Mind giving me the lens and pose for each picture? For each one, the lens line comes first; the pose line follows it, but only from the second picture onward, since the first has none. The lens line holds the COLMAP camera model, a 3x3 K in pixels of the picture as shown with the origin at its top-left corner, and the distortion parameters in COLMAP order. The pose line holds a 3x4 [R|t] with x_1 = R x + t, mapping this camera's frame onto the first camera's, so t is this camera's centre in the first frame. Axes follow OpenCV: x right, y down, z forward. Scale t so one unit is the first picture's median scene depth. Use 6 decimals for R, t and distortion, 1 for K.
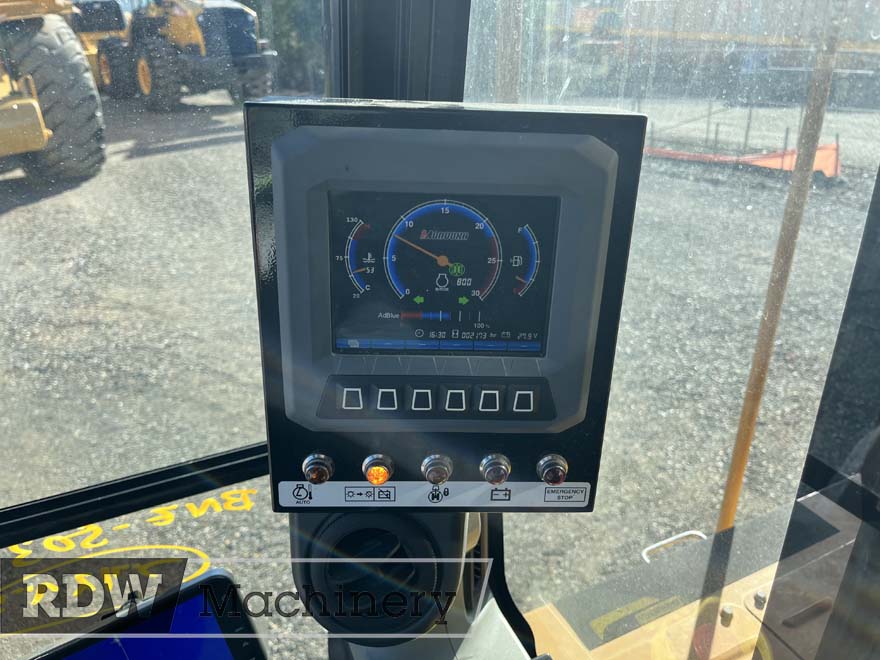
lens RADIAL K [[674.2, 0, 438.8], [0, 674.2, 329.8], [0, 0, 1]] dist [0.042740, -0.044589]
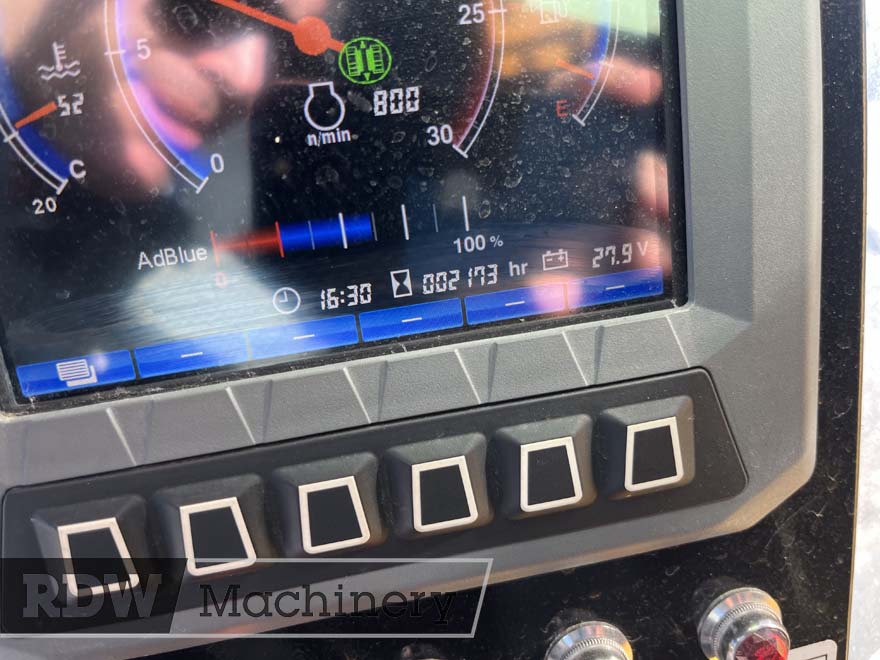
lens RADIAL K [[674.2, 0, 440.7], [0, 674.2, 329.5], [0, 0, 1]] dist [0.042740, -0.044589]
pose [[0.981190, -0.182034, 0.064264, 0.018223], [0.188365, 0.975652, -0.112350, 0.066514], [-0.042248, 0.122342, 0.991588, 0.688244]]
